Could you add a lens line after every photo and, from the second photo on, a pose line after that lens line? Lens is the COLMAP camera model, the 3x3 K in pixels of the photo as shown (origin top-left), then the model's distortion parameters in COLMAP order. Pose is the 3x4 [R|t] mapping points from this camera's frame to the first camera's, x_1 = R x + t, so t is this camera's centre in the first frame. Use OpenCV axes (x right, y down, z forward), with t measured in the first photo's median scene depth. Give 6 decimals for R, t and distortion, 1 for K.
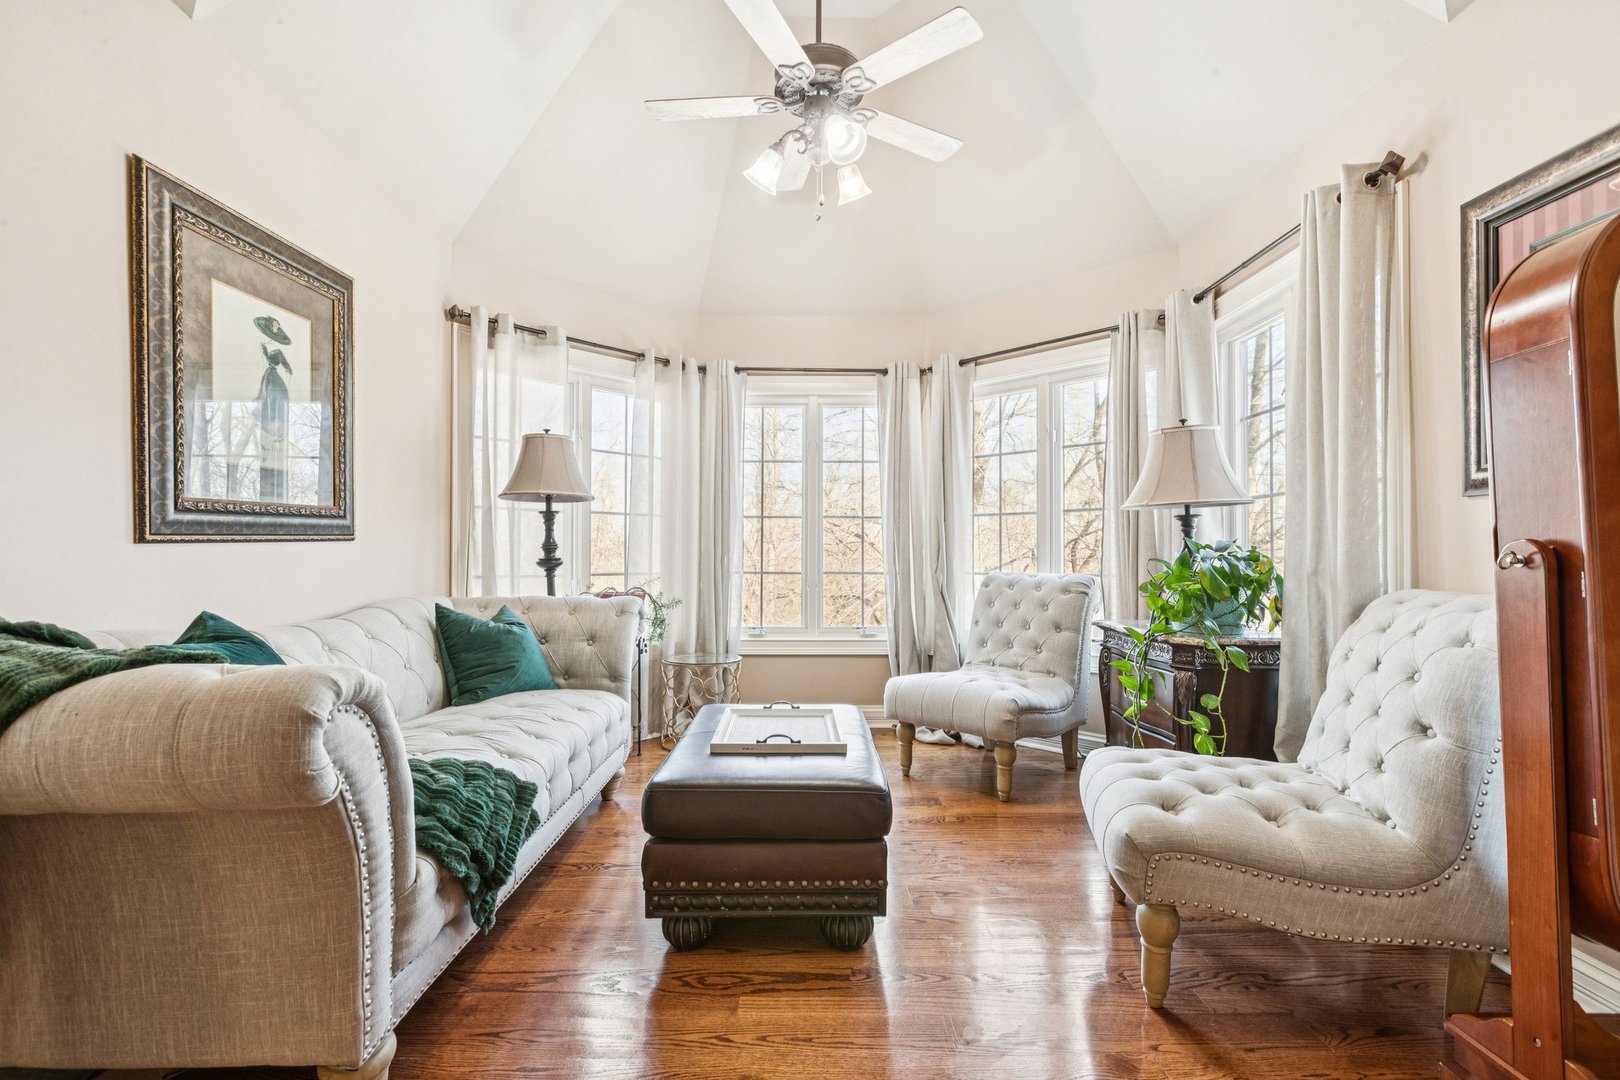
lens RADIAL K [[723.9, 0, 811.6], [0, 723.9, 546.8], [0, 0, 1]] dist [0.003193, -0.001024]
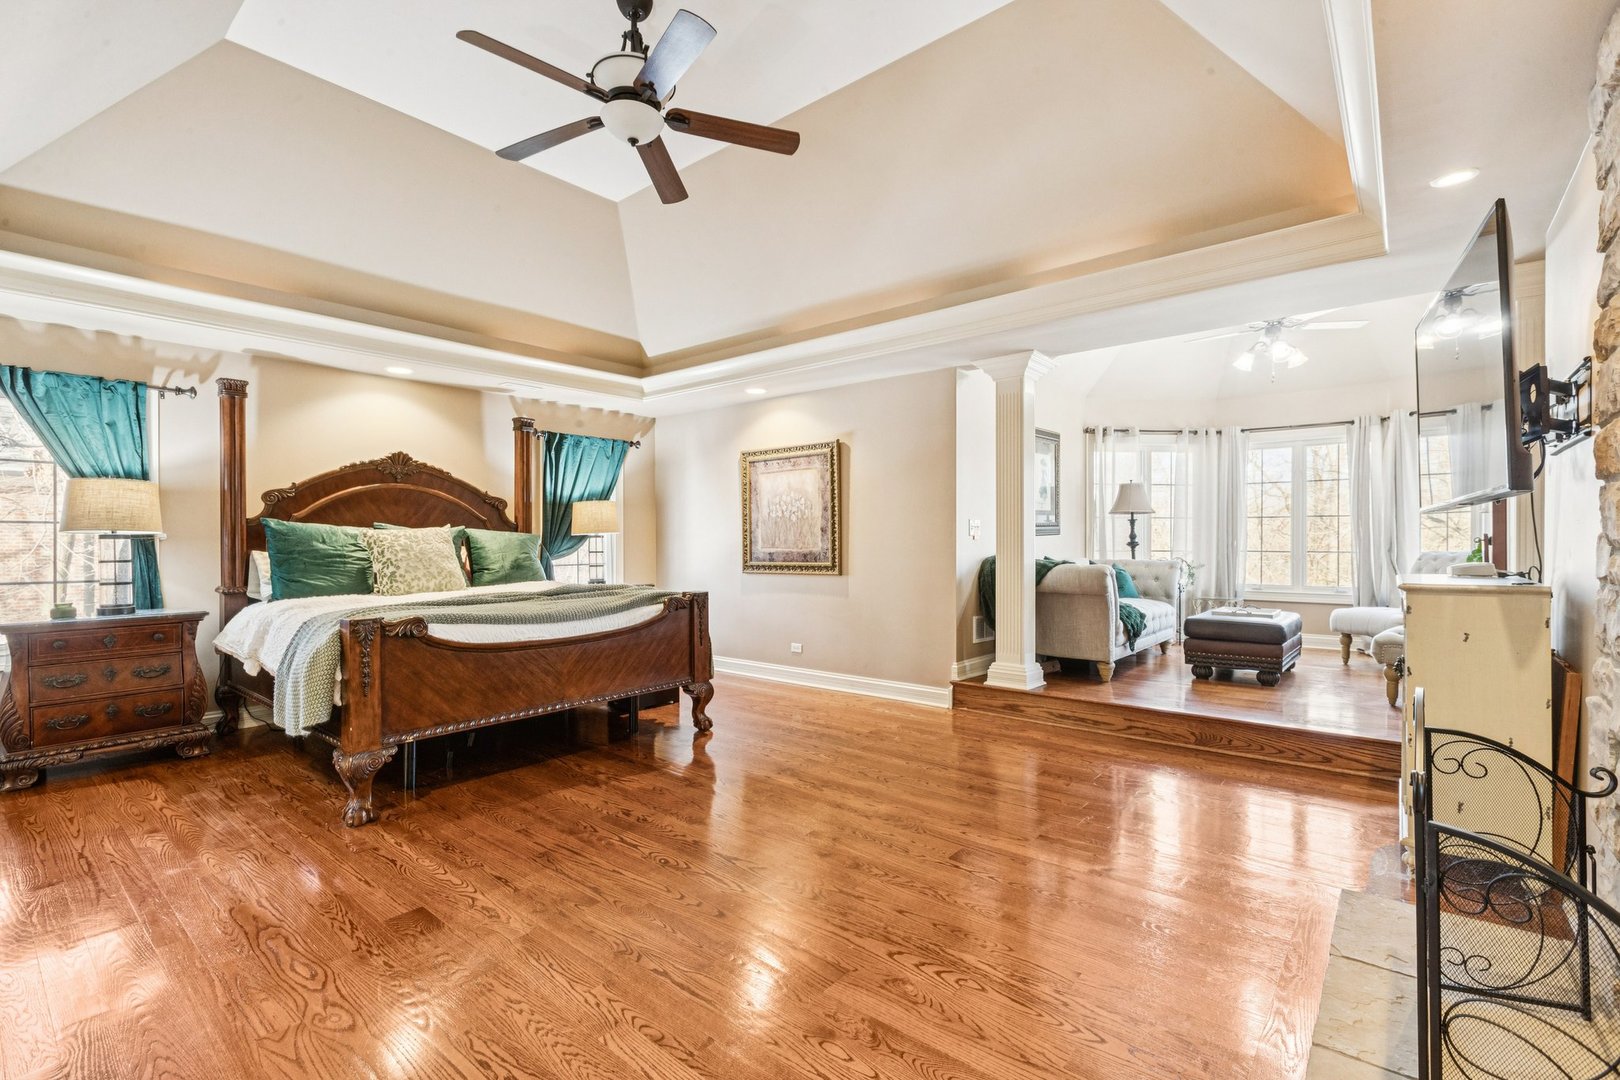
lens RADIAL K [[723.9, 0, 811.6], [0, 723.9, 541.3], [0, 0, 1]] dist [0.003193, -0.001024]
pose [[0.768663, 0.000165, -0.639654, 0.244207], [0.007020, 0.999938, 0.008694, -0.009339], [0.639615, -0.011174, 0.768614, -1.120854]]
